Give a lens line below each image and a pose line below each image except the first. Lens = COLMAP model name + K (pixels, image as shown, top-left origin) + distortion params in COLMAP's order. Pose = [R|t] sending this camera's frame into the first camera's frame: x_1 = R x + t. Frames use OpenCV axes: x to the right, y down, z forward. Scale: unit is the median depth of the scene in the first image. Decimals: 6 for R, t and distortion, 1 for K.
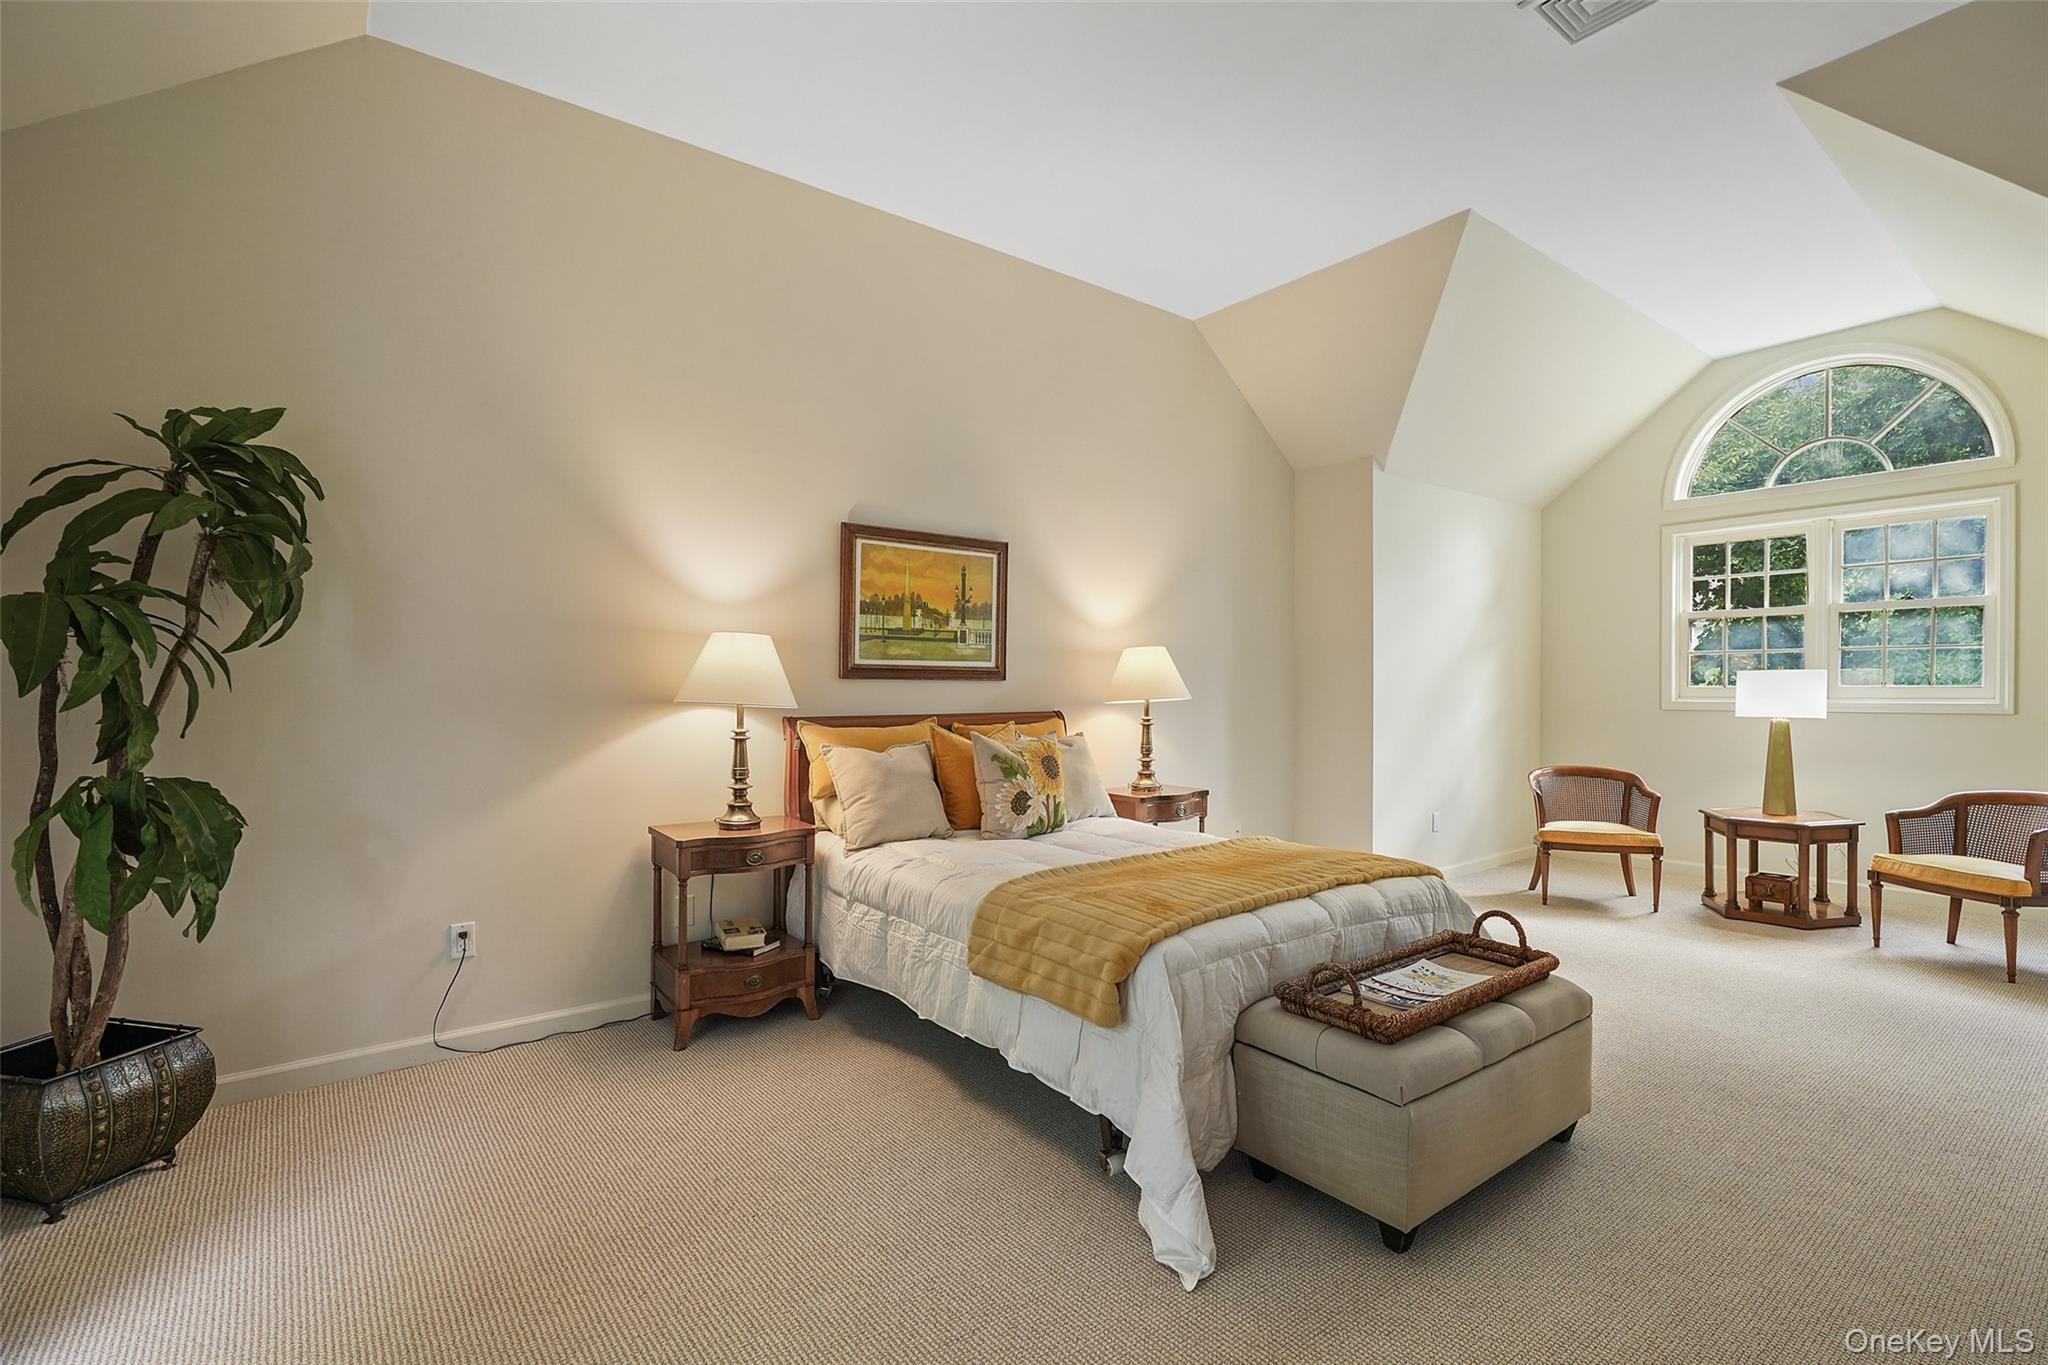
lens RADIAL K [[935.1, 0, 1019.1], [0, 935.1, 686.6], [0, 0, 1]] dist [-0.004550, -0.000163]
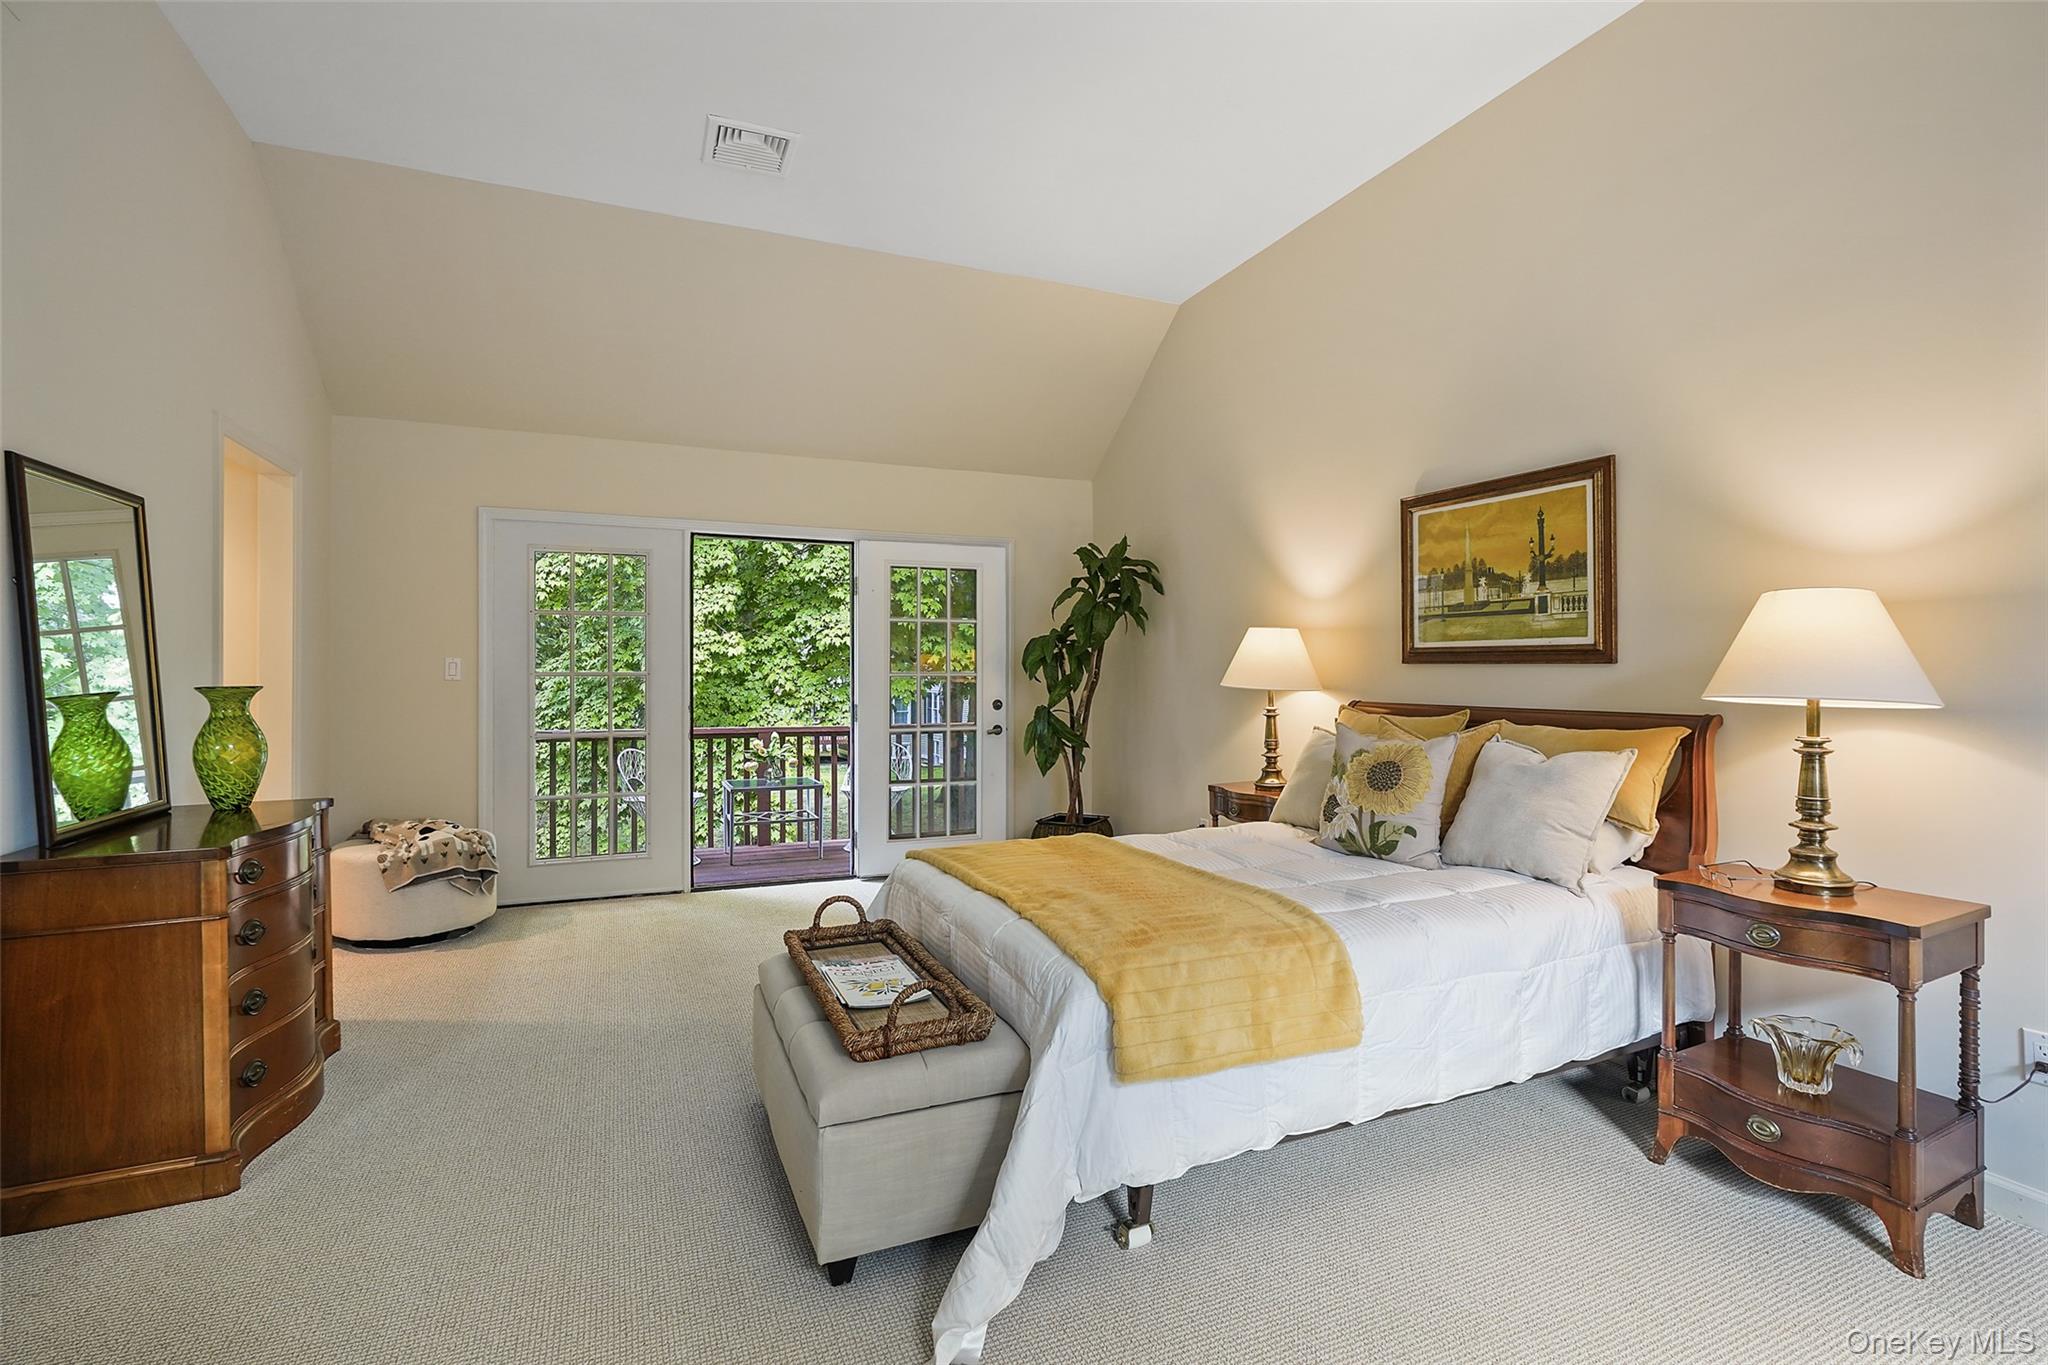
lens RADIAL K [[935.1, 0, 1019.1], [0, 935.1, 686.6], [0, 0, 1]] dist [-0.004550, -0.000163]
pose [[-0.239156, 0.018145, -0.970812, 0.780967], [0.001742, 0.999832, 0.018258, -0.003132], [0.970980, 0.002675, -0.239147, 0.802285]]
